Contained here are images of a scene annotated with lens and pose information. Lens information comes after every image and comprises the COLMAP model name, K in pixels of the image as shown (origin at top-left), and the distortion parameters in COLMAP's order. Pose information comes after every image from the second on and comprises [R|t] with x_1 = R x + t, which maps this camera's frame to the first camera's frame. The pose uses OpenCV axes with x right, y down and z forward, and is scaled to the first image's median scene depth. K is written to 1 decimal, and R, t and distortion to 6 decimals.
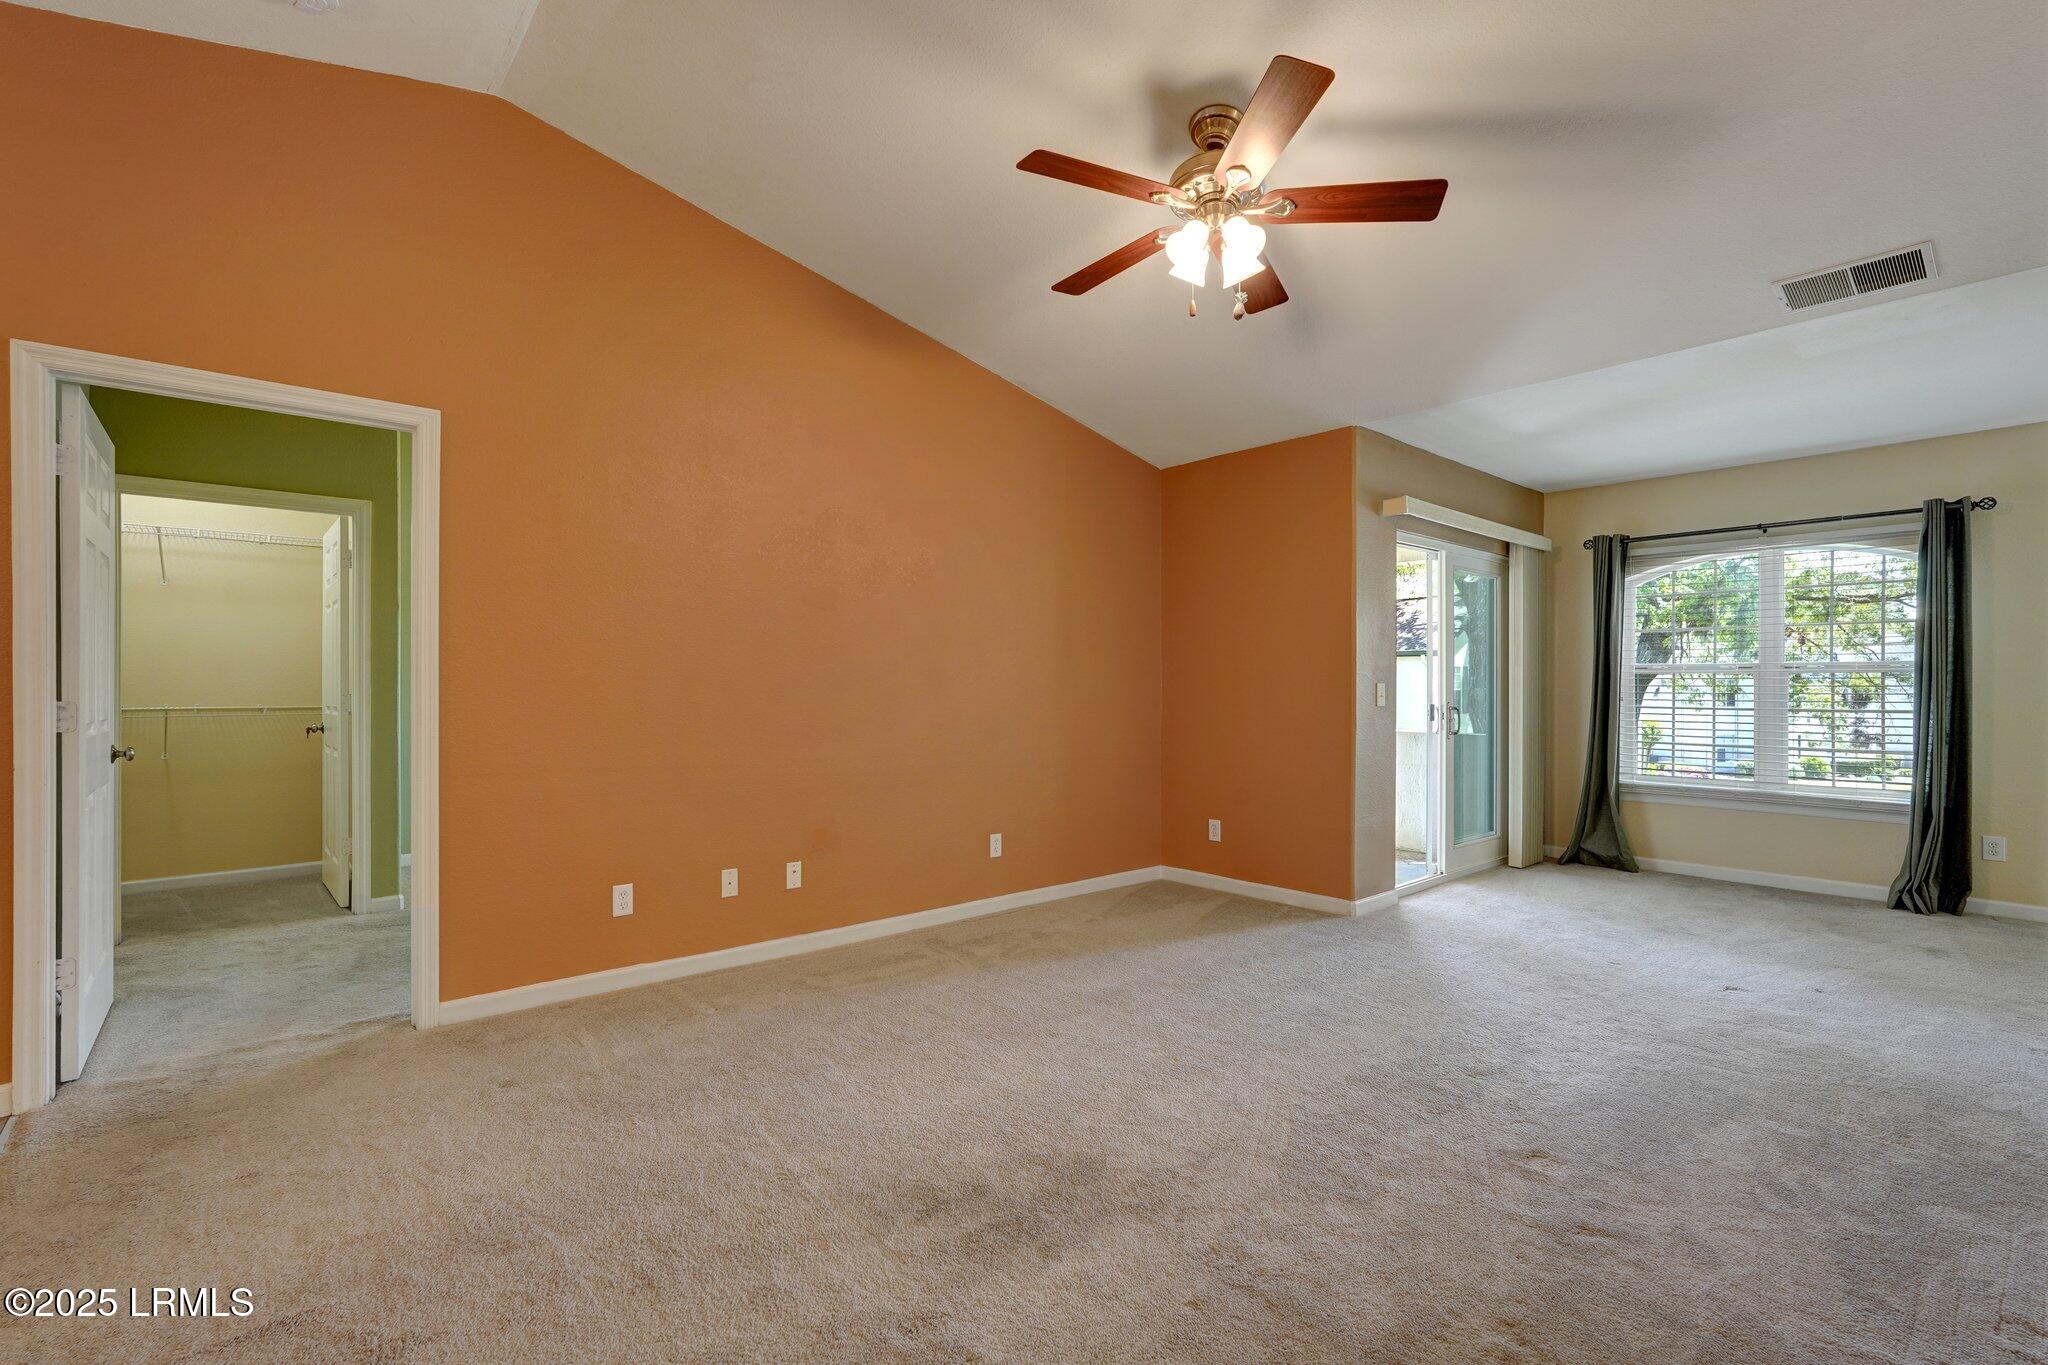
lens RADIAL K [[916.4, 0, 1019.2], [0, 916.4, 692.7], [0, 0, 1]] dist [0.001930, 0.000693]
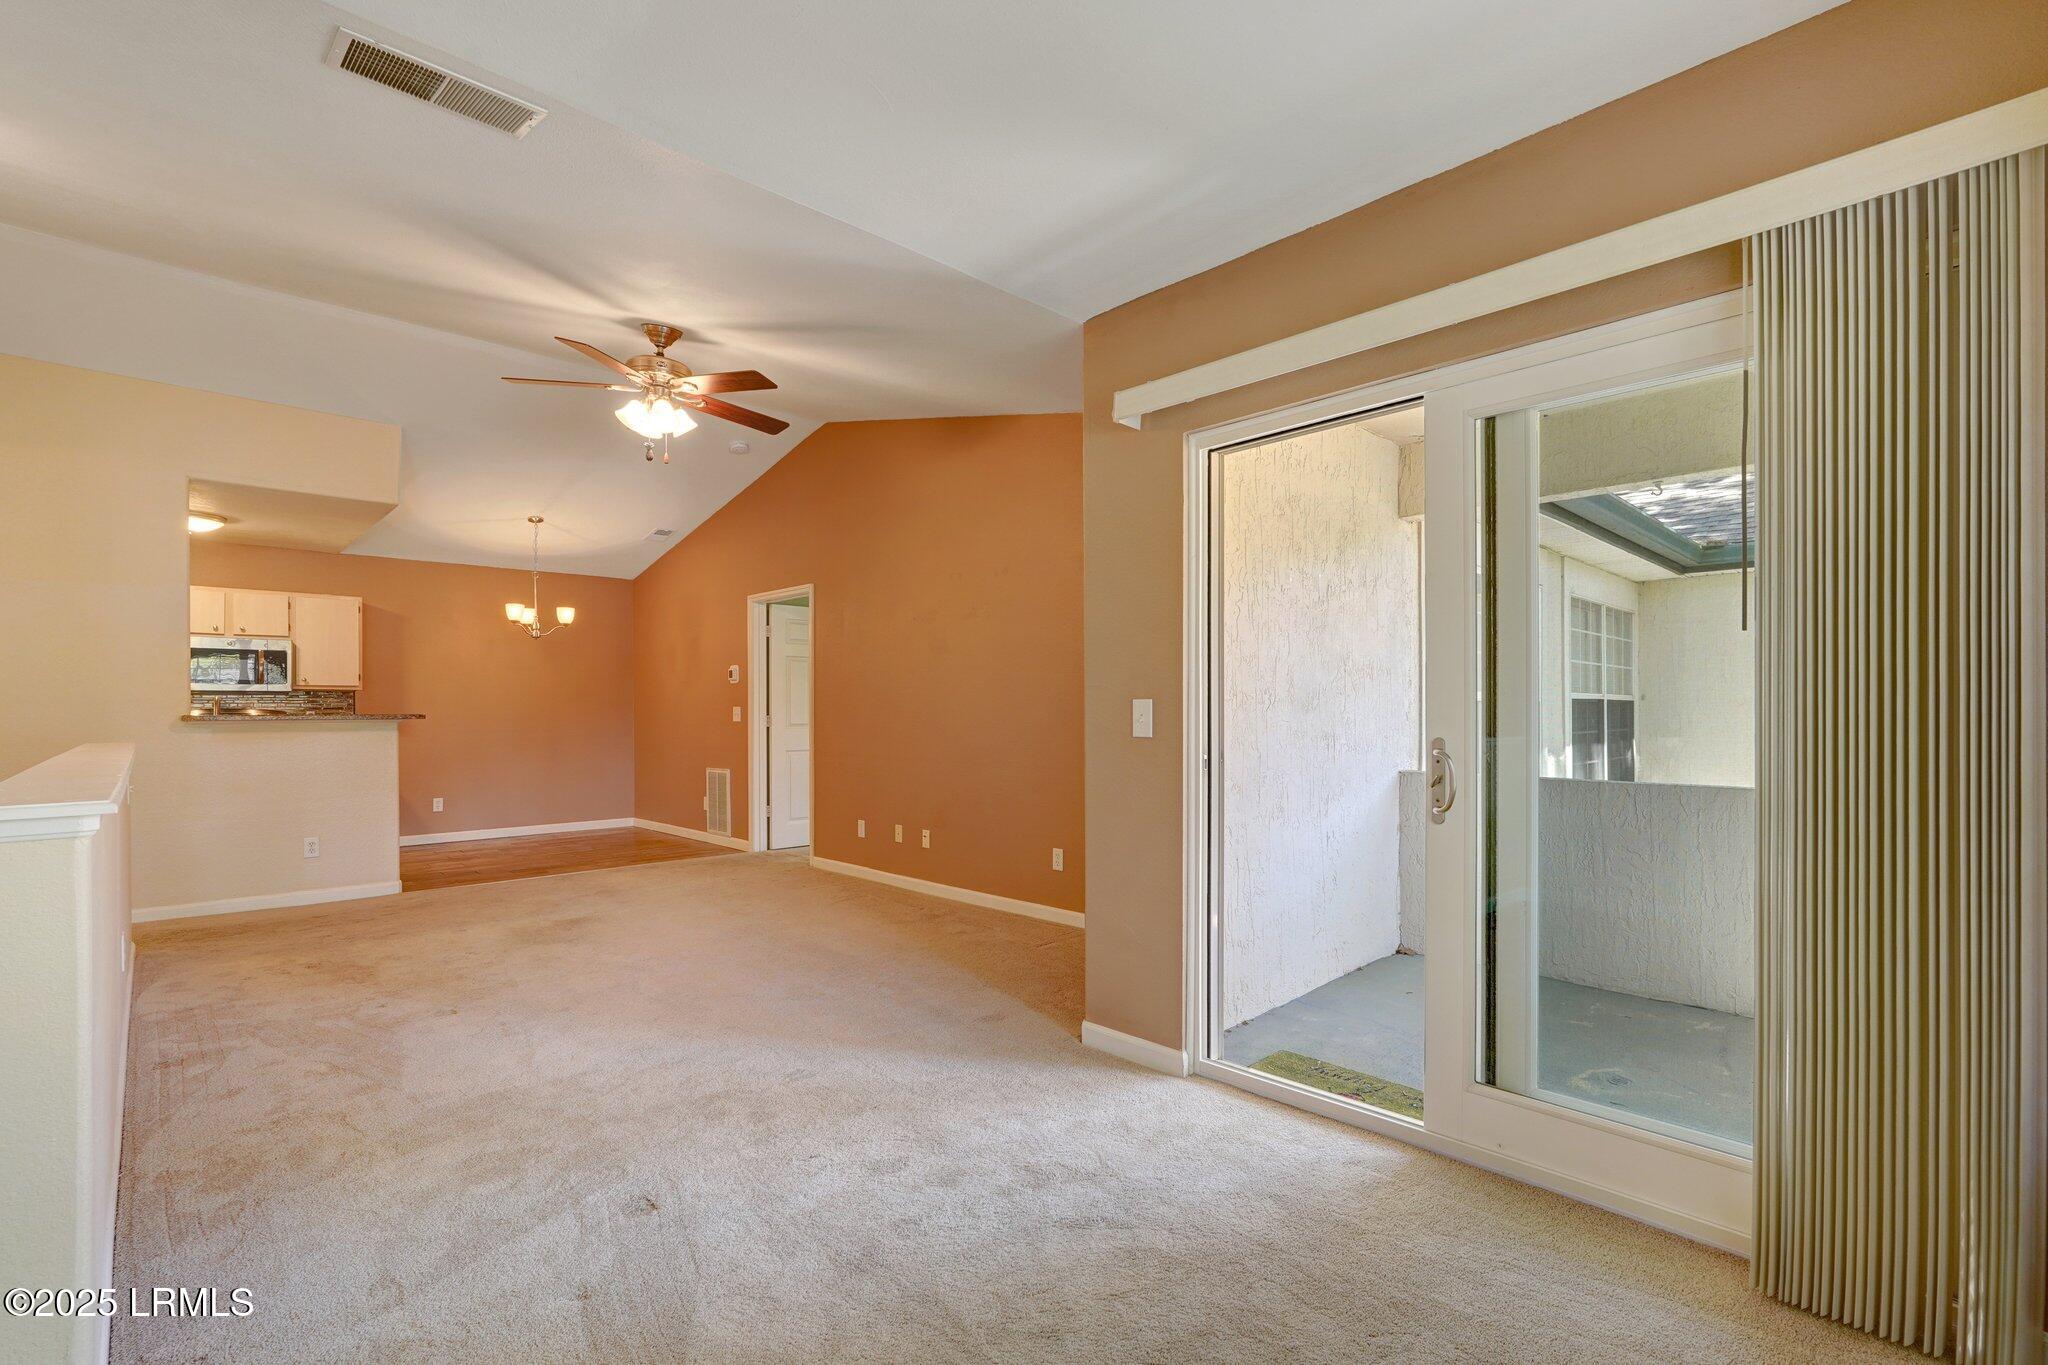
lens RADIAL K [[919.7, 0, 1009.2], [0, 919.7, 713.5], [0, 0, 1]] dist [-0.003754, 0.000005]
pose [[0.042662, 0.000034, -0.999090, 1.074848], [-0.004467, 0.999990, -0.000157, -0.000849], [0.999080, 0.004469, 0.042662, 0.940484]]
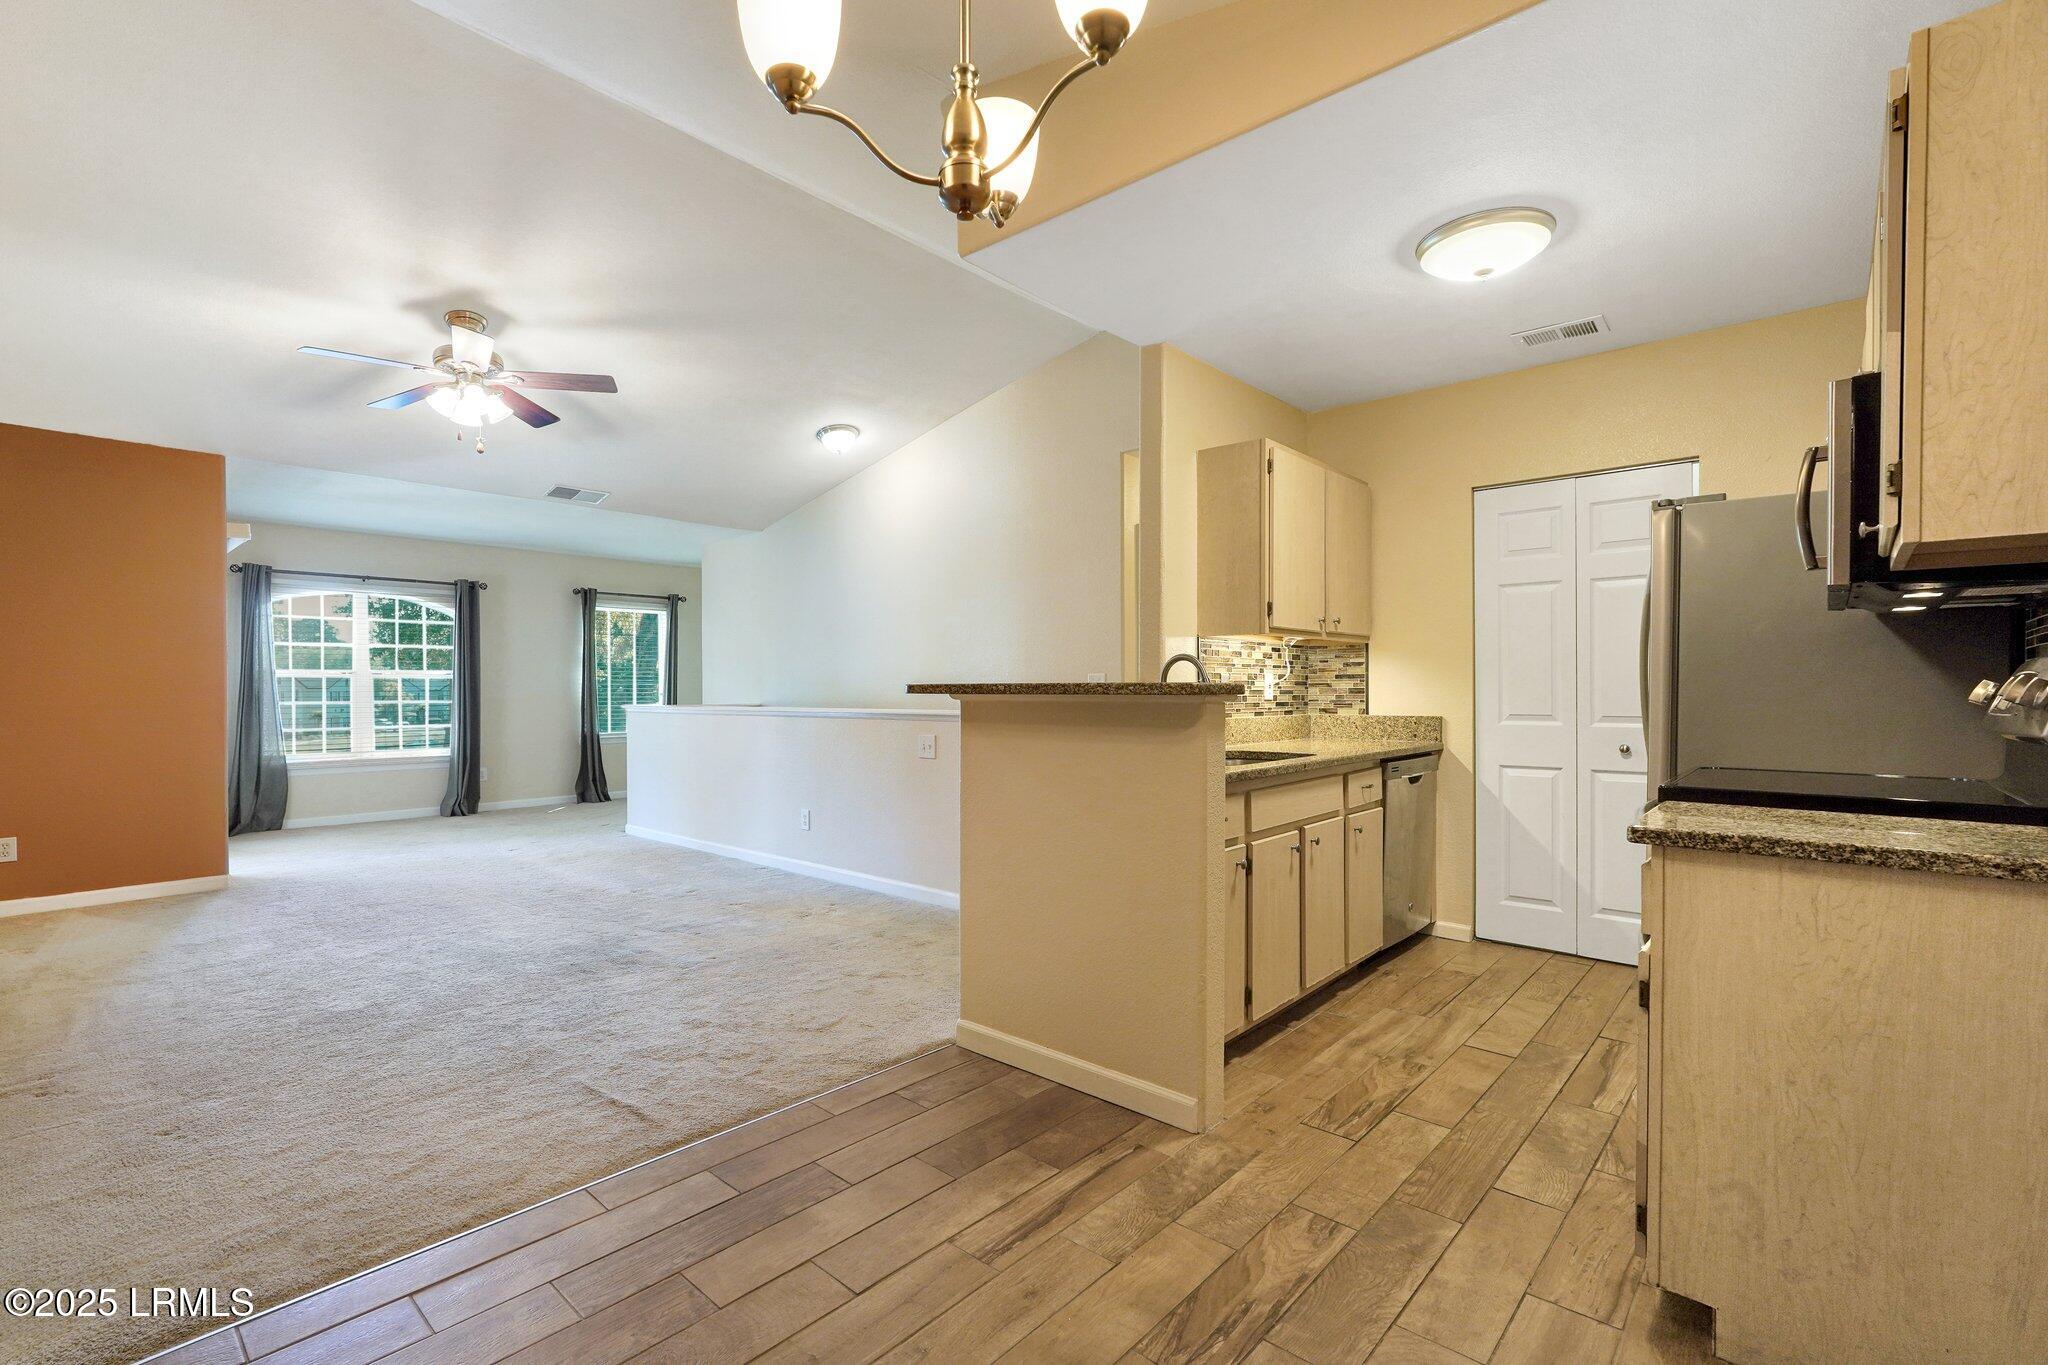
lens RADIAL K [[912.9, 0, 1014.7], [0, 912.9, 695.2], [0, 0, 1]] dist [-0.018086, 0.008573]
pose [[-0.124157, -0.006721, 0.992240, -0.886056], [0.008819, 0.999930, 0.007877, 0.006046], [-0.992223, 0.009729, -0.124089, 0.177842]]
